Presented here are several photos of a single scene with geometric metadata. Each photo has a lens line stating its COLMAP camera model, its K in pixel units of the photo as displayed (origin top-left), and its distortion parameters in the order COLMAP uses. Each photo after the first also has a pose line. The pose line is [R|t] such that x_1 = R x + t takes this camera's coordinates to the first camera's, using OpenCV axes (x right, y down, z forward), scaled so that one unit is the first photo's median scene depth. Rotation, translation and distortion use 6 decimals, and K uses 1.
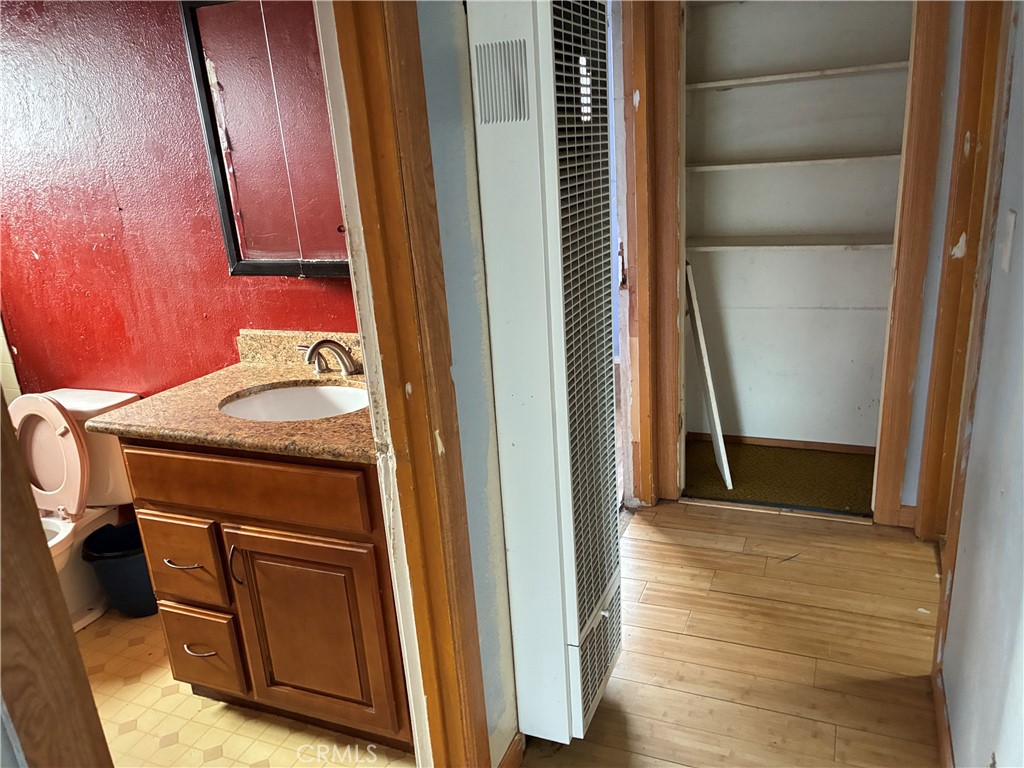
lens RADIAL K [[766.4, 0, 507.4], [0, 766.4, 394.5], [0, 0, 1]] dist [0.053117, -0.077325]
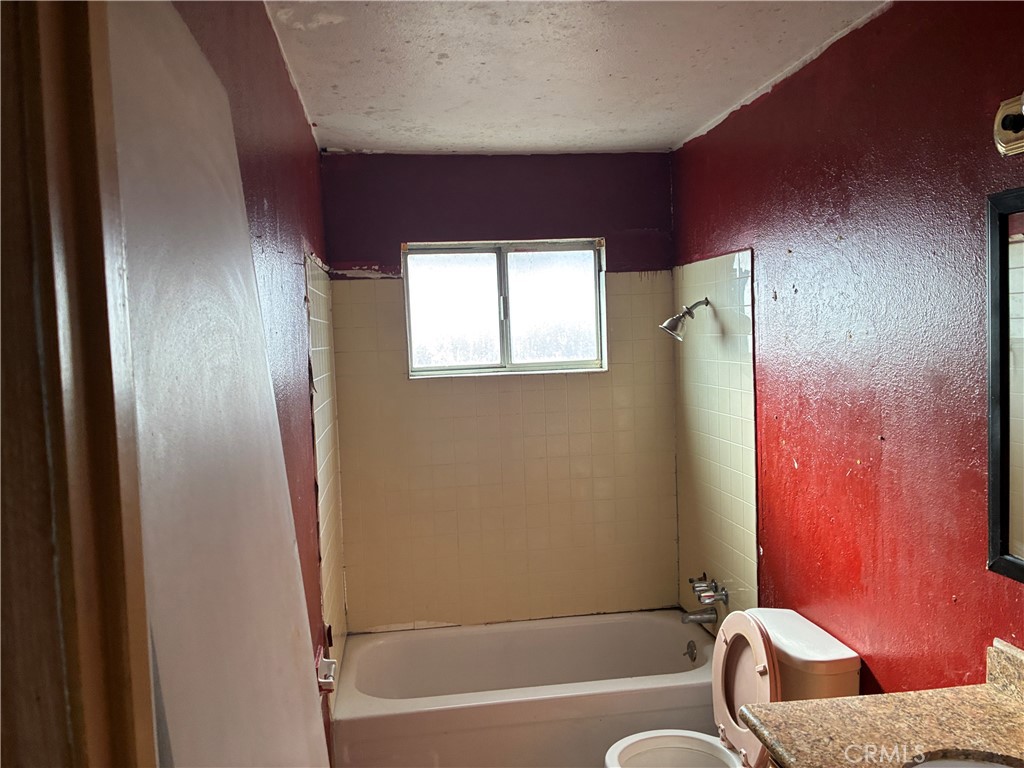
lens RADIAL K [[766.4, 0, 515.5], [0, 766.4, 376.9], [0, 0, 1]] dist [0.053117, -0.077325]
pose [[0.518521, 0.102884, -0.848852, -0.010505], [-0.273285, 0.960606, -0.050507, -0.159684], [0.810217, 0.258168, 0.526211, 0.239662]]
